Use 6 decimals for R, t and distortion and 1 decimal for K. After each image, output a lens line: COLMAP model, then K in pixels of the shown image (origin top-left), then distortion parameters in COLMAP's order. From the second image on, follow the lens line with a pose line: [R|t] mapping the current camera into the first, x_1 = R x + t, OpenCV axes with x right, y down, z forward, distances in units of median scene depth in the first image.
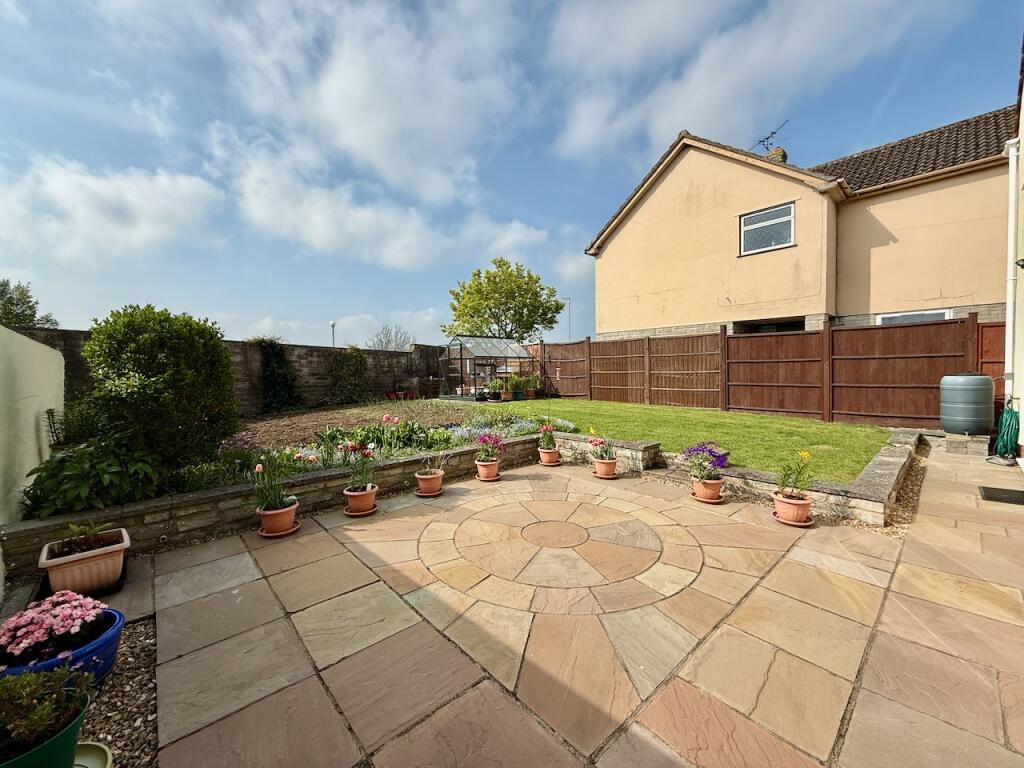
lens RADIAL K [[407.1, 0, 510.7], [0, 407.1, 382.1], [0, 0, 1]] dist [0.000278, -0.000149]
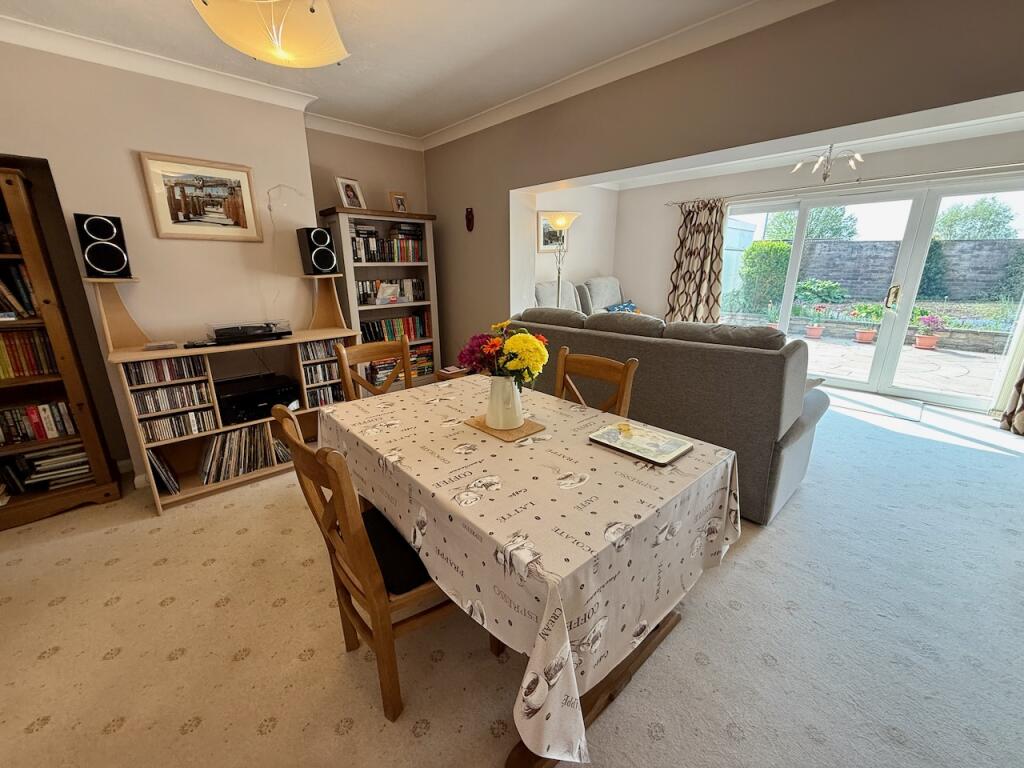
lens RADIAL K [[407.1, 0, 509.2], [0, 407.1, 383.8], [0, 0, 1]] dist [0.000278, -0.000149]
pose [[0.017181, 0.292867, -0.955999, 0.656650], [-0.031171, 0.955832, 0.292256, -0.004936], [0.999366, 0.024778, 0.025551, -0.234372]]
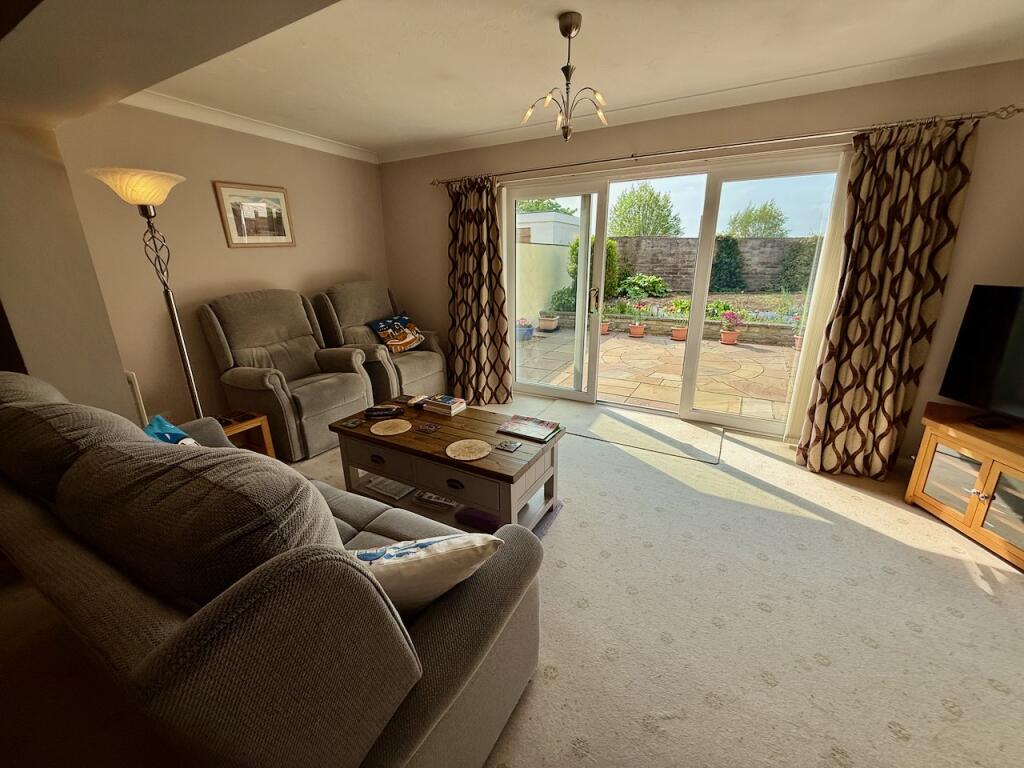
lens RADIAL K [[407.1, 0, 509.0], [0, 407.1, 383.0], [0, 0, 1]] dist [0.000278, -0.000149]
pose [[0.306048, 0.288214, -0.907341, 0.530036], [-0.030506, 0.955553, 0.293238, -0.012388], [0.951527, -0.062065, 0.301237, -0.088128]]
